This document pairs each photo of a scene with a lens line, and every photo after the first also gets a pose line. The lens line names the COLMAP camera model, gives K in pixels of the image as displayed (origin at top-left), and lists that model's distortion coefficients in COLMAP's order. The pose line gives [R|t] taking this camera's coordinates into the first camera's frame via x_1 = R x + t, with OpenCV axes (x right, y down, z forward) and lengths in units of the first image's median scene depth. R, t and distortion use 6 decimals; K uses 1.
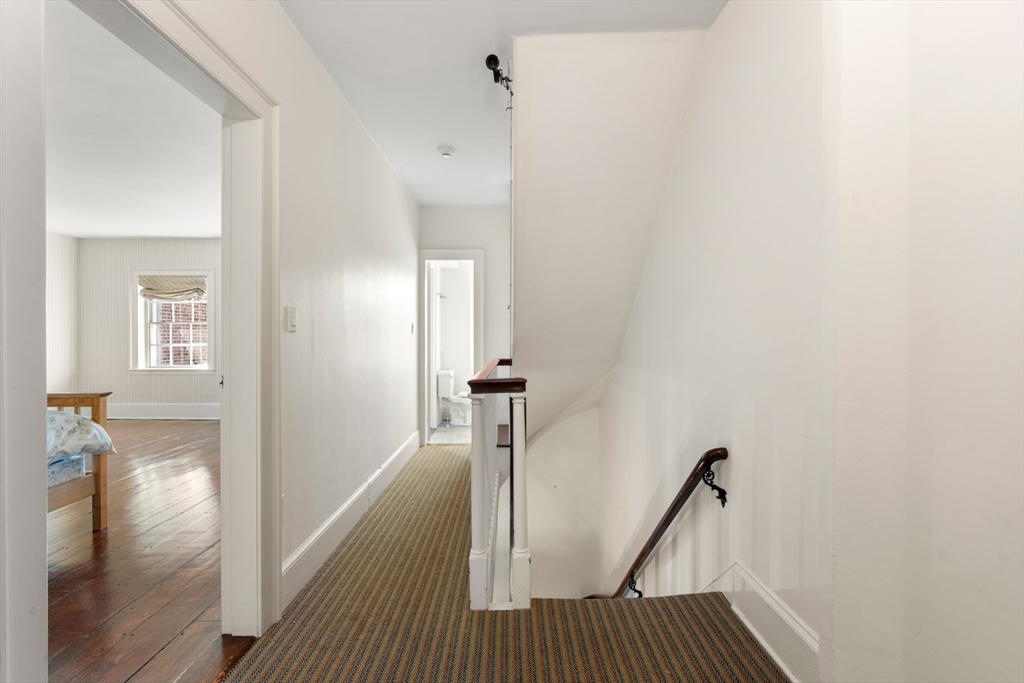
lens RADIAL K [[460.5, 0, 512.0], [0, 460.5, 341.5], [0, 0, 1]] dist [0.003628, 0.000819]
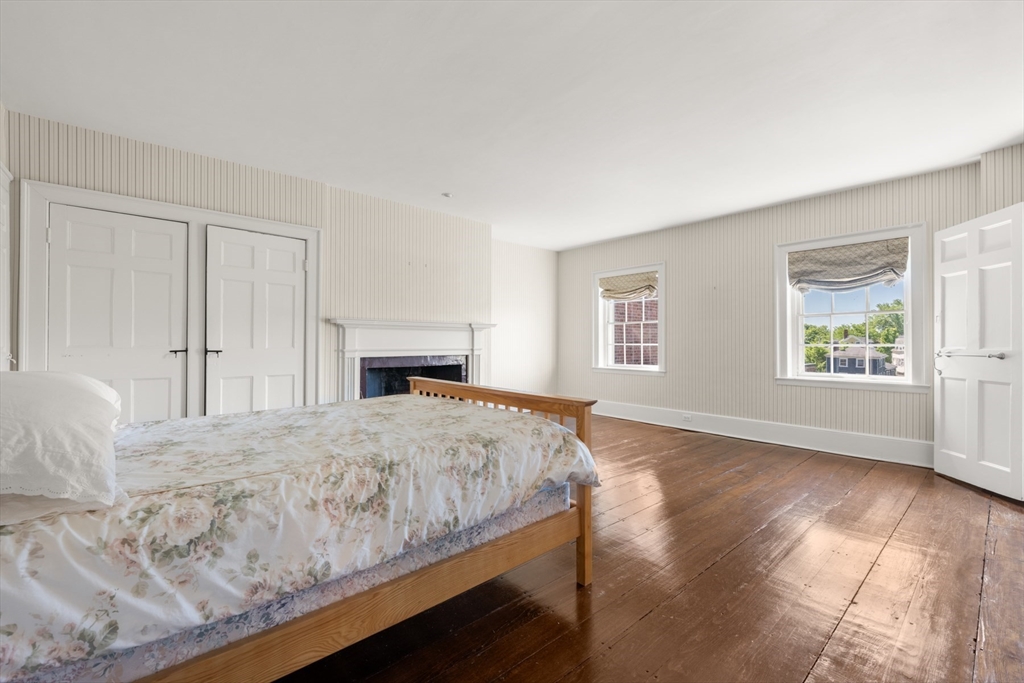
lens RADIAL K [[434.6, 0, 510.8], [0, 434.6, 338.5], [0, 0, 1]] dist [-0.000048, 0.000033]
pose [[0.657406, -0.005780, -0.753514, -0.246201], [-0.007056, 0.999880, -0.013826, 0.011983], [0.753503, 0.014406, 0.657286, 0.249727]]
